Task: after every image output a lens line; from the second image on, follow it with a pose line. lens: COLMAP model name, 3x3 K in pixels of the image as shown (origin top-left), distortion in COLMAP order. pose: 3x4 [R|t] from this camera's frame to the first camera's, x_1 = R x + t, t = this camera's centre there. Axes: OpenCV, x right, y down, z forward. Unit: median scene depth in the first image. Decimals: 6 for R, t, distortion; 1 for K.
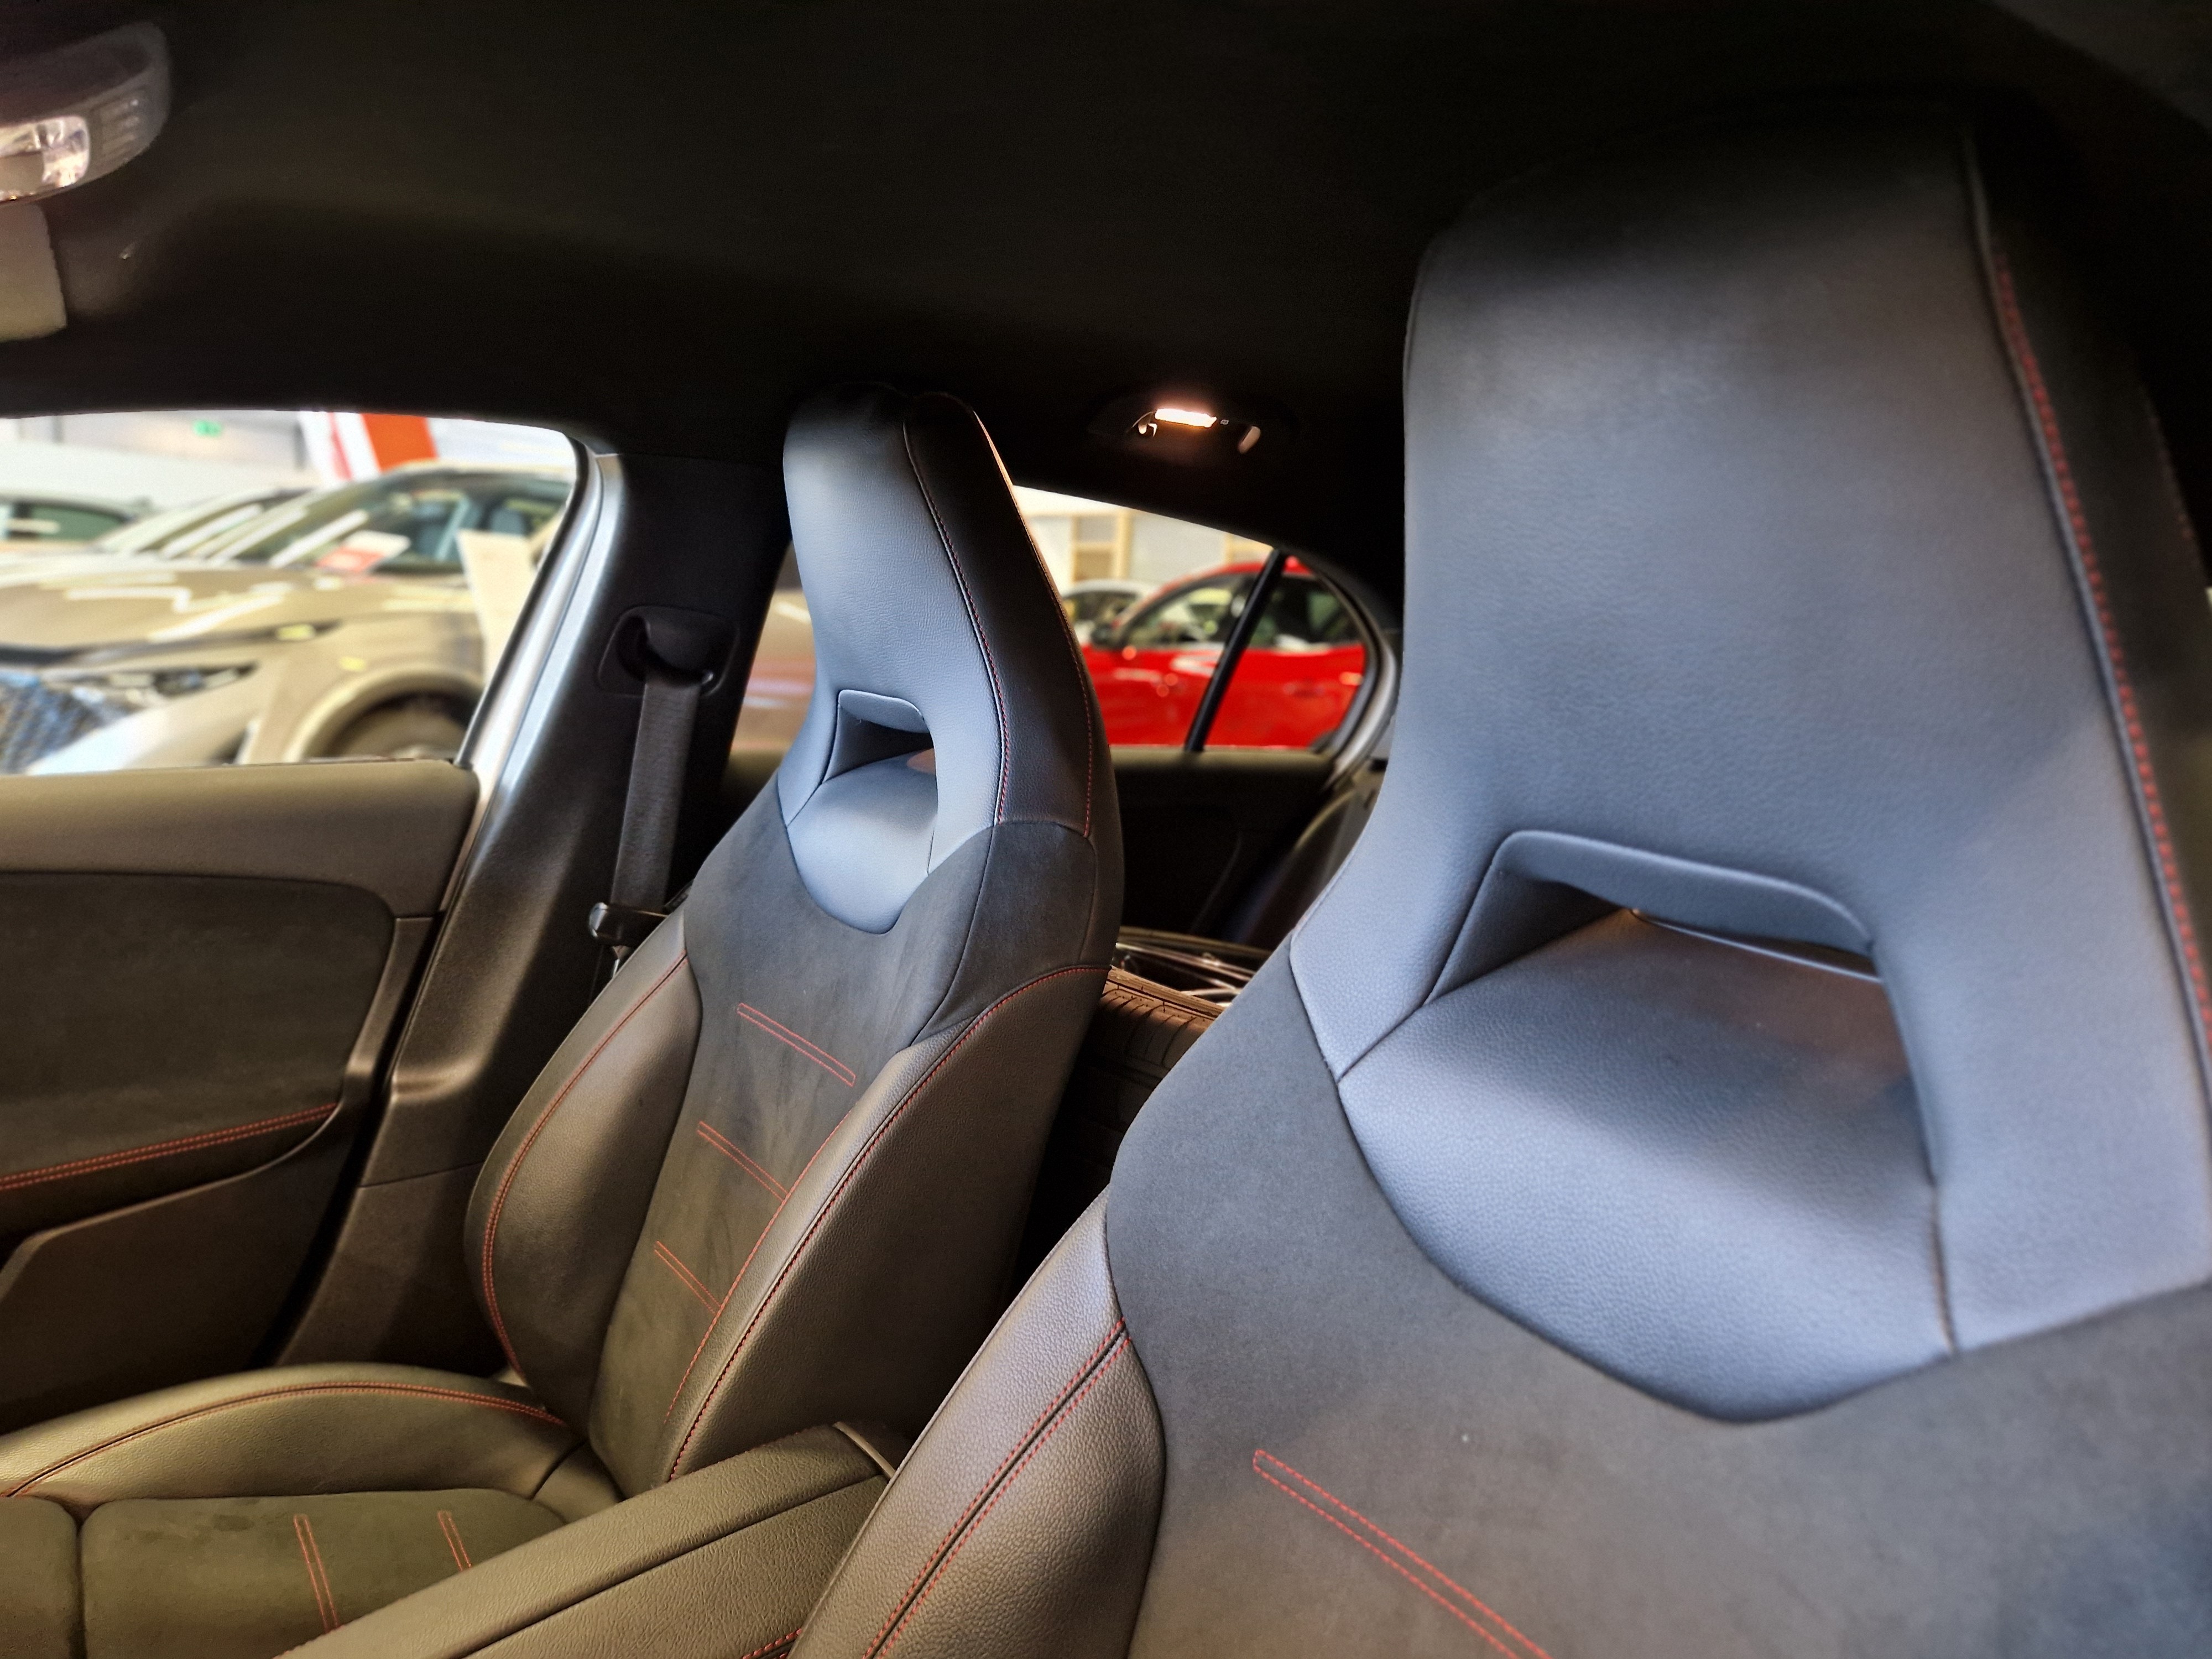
lens RADIAL K [[1492.6, 0, 1090.5], [0, 1492.6, 836.4], [0, 0, 1]] dist [0.043041, -0.056778]
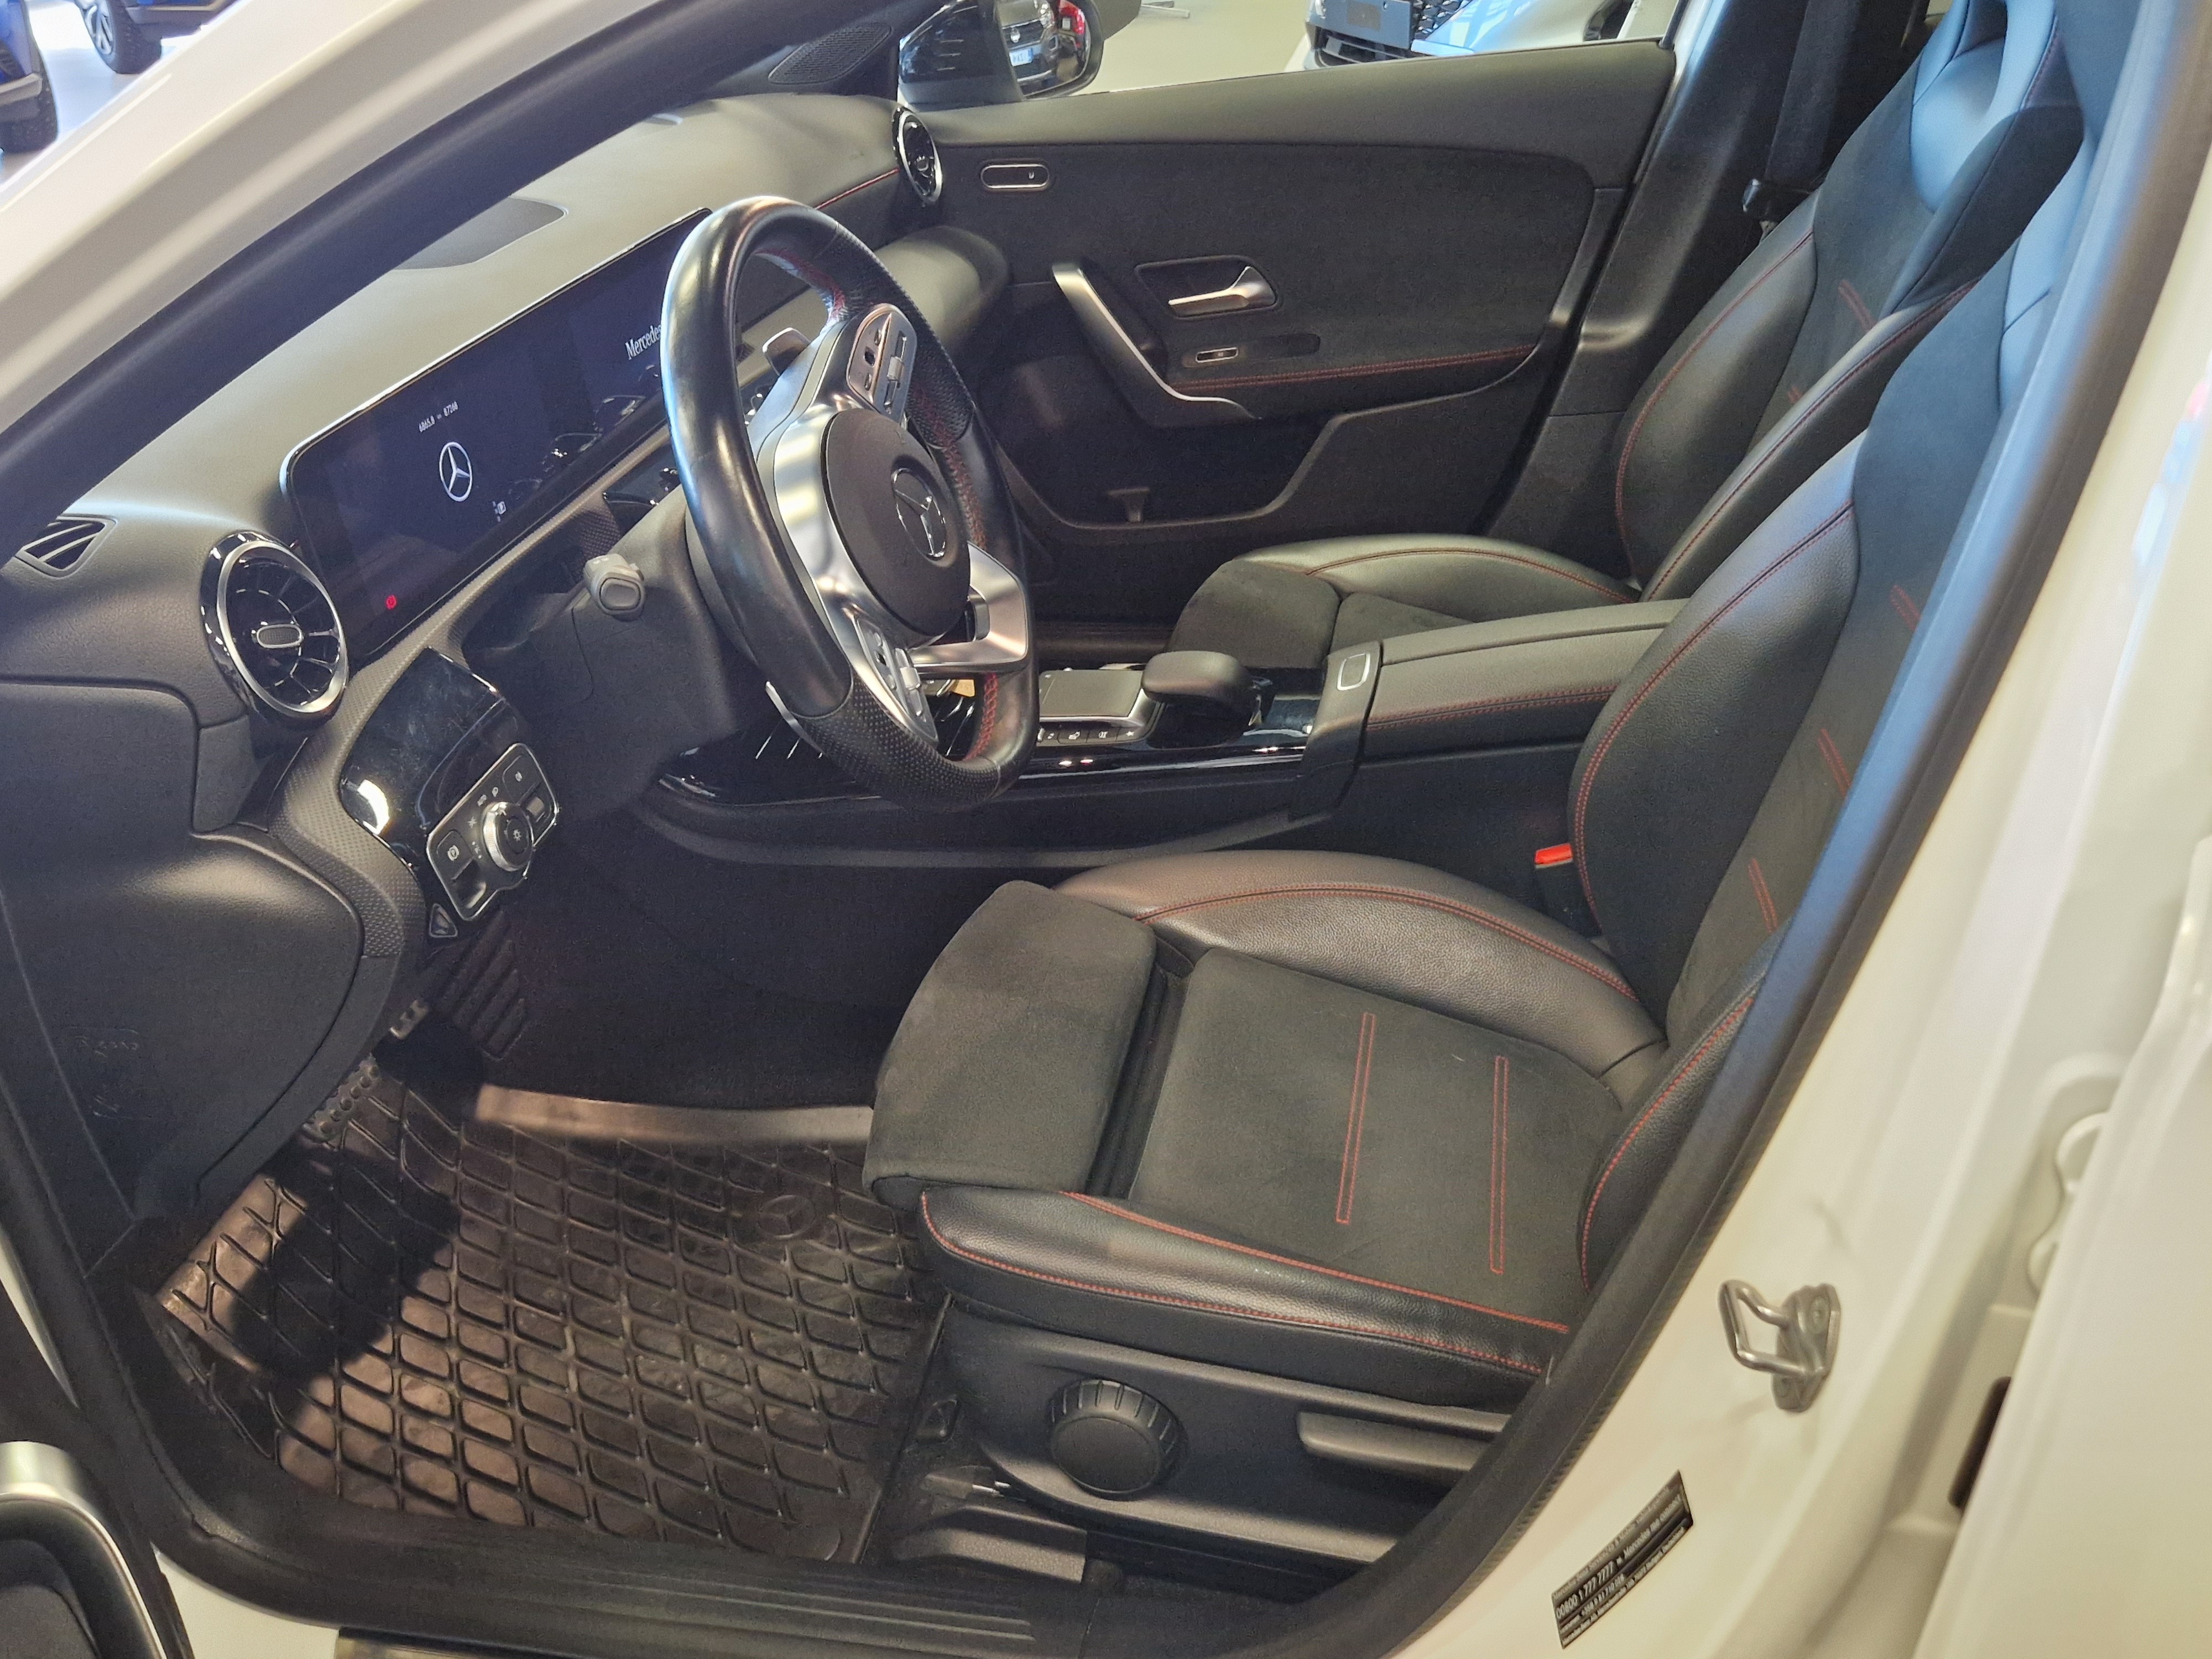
lens RADIAL K [[1492.6, 0, 1090.5], [0, 1492.6, 836.4], [0, 0, 1]] dist [0.043041, -0.056778]
pose [[0.682498, 0.317677, -0.658238, 0.229093], [0.003445, 0.899194, 0.437537, -0.007811], [0.730879, -0.300886, 0.612604, -0.204445]]
